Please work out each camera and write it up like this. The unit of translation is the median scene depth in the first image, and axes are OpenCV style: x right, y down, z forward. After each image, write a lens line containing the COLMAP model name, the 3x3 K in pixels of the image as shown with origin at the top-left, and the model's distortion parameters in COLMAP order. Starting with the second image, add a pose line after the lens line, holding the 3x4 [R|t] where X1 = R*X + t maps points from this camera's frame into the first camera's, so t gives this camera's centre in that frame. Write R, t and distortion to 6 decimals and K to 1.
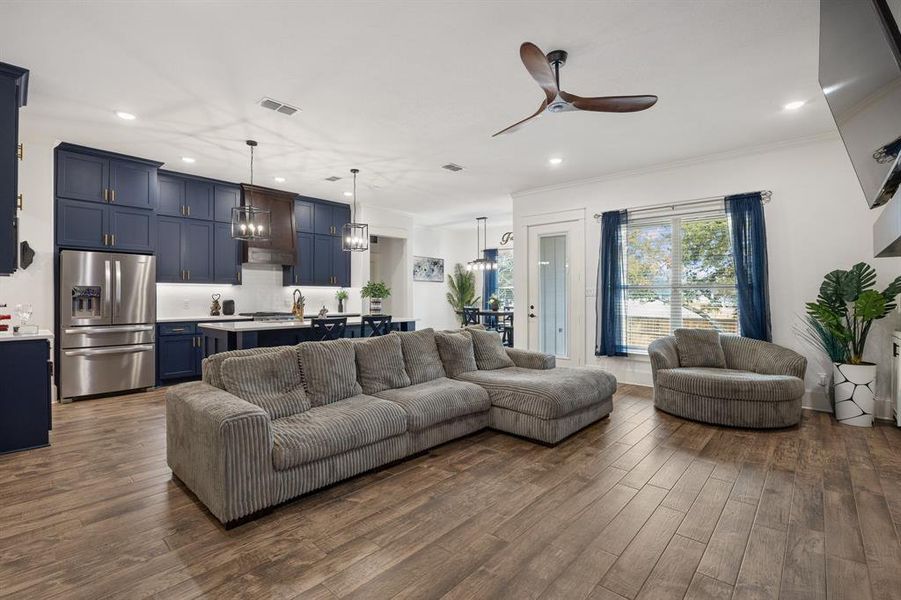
lens RADIAL K [[408.4, 0, 455.5], [0, 408.4, 297.5], [0, 0, 1]] dist [-0.015426, -0.000186]
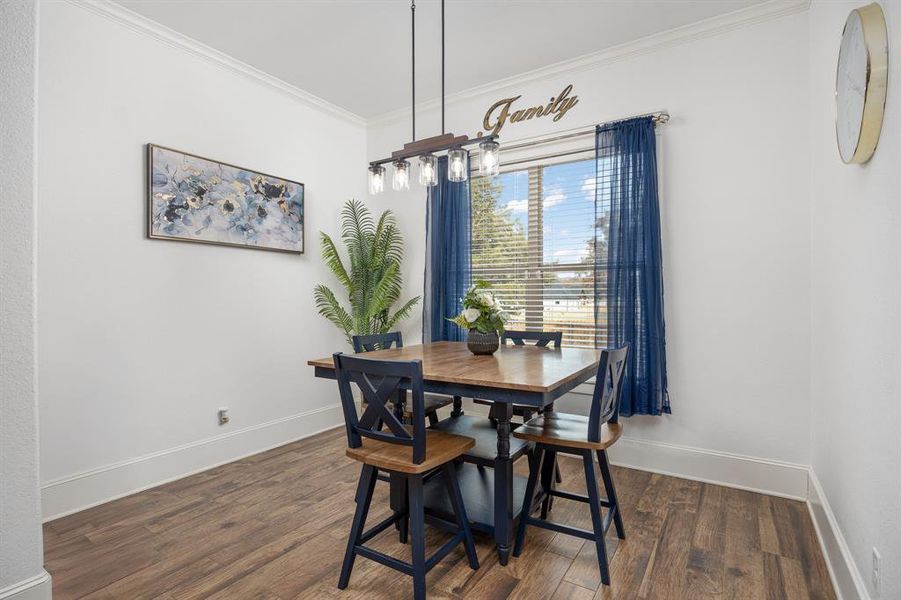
lens RADIAL K [[408.4, 0, 455.5], [0, 408.4, 297.5], [0, 0, 1]] dist [-0.015426, -0.000186]
pose [[0.985219, -0.006859, 0.171163, 0.034336], [0.007740, 0.999960, -0.004480, -0.000564], [-0.171125, 0.005739, 0.985233, 0.670456]]
